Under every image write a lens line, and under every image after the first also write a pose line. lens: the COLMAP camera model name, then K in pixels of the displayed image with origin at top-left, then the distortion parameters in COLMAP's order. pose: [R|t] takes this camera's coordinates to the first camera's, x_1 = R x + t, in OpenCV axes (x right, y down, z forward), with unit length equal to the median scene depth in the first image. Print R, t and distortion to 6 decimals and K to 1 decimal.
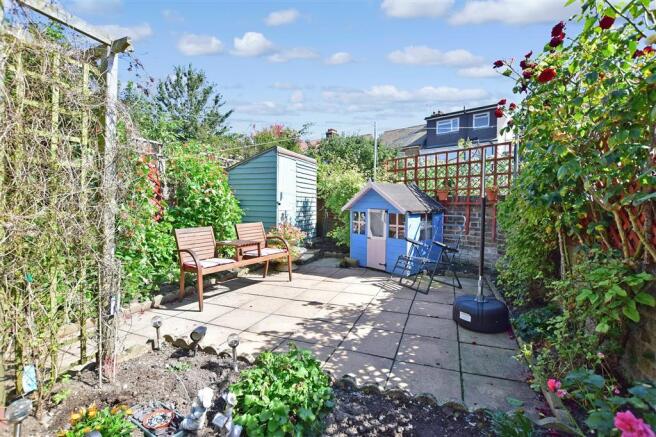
lens RADIAL K [[302.3, 0, 328.3], [0, 302.3, 215.6], [0, 0, 1]] dist [-0.001290, -0.000072]
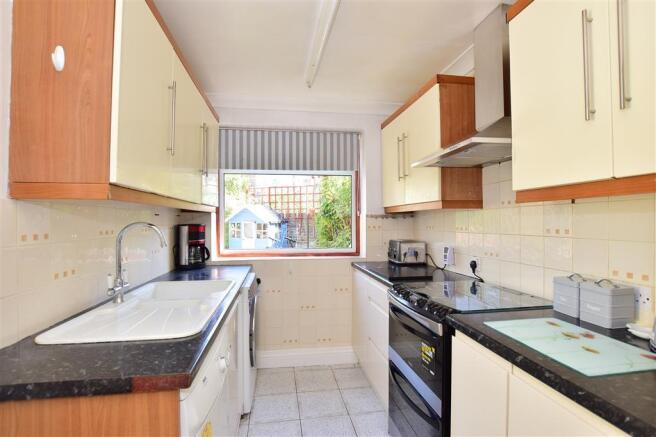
lens RADIAL K [[305.6, 0, 327.1], [0, 305.6, 216.3], [0, 0, 1]] dist [0.000150, 0.000001]
pose [[0.860449, -0.006429, 0.509496, -0.311001], [0.029747, 0.998849, -0.037633, 0.025845], [-0.508667, 0.047538, 0.859650, -0.610912]]
